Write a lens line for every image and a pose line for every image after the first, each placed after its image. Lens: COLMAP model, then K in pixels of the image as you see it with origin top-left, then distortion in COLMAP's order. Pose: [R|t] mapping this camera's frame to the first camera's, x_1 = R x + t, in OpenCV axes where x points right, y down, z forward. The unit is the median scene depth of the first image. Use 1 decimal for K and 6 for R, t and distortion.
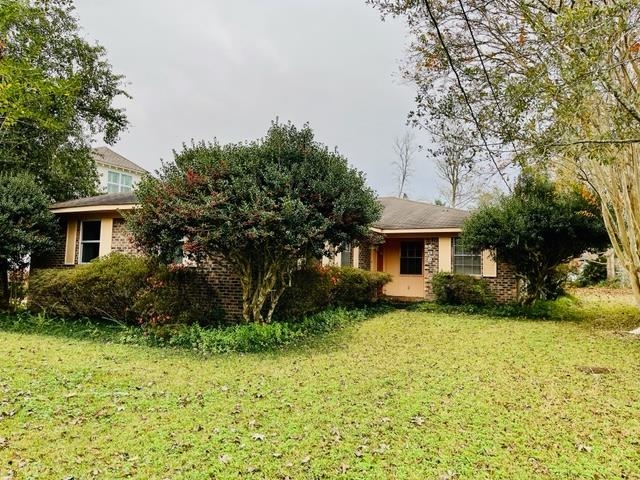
lens RADIAL K [[484.8, 0, 320.0], [0, 484.8, 240.0], [0, 0, 1]] dist [0.006163, 0.002511]
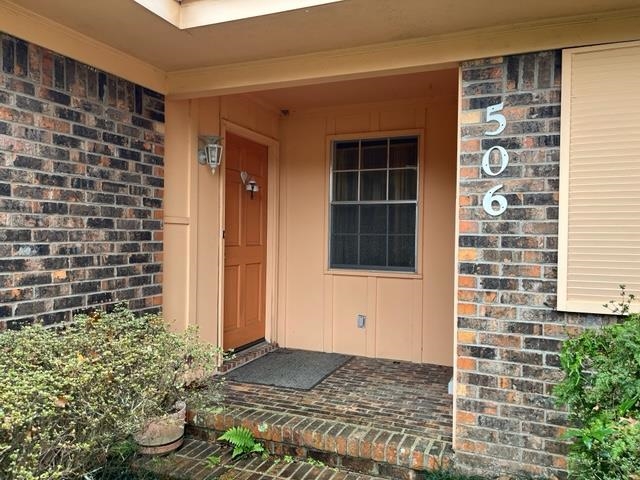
lens RADIAL K [[484.8, 0, 320.0], [0, 484.8, 240.0], [0, 0, 1]] dist [0.006163, 0.002511]
pose [[0.996377, -0.013229, 0.084015, 0.163845], [0.005777, 0.996075, 0.088320, 0.039196], [-0.084853, -0.087515, 0.992543, 0.879331]]
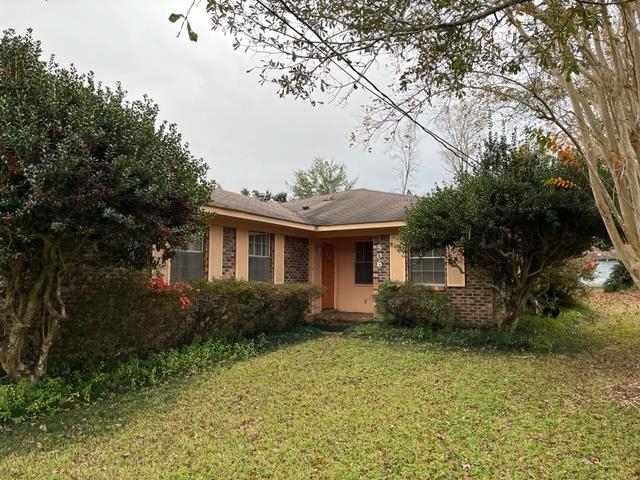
lens RADIAL K [[486.8, 0, 320.2], [0, 486.8, 243.2], [0, 0, 1]] dist [0.029745, -0.000244]
pose [[0.997967, -0.025543, -0.058390, 0.185430], [0.025334, 0.999670, -0.004323, 0.008491], [0.058482, 0.002835, 0.998284, 0.251155]]
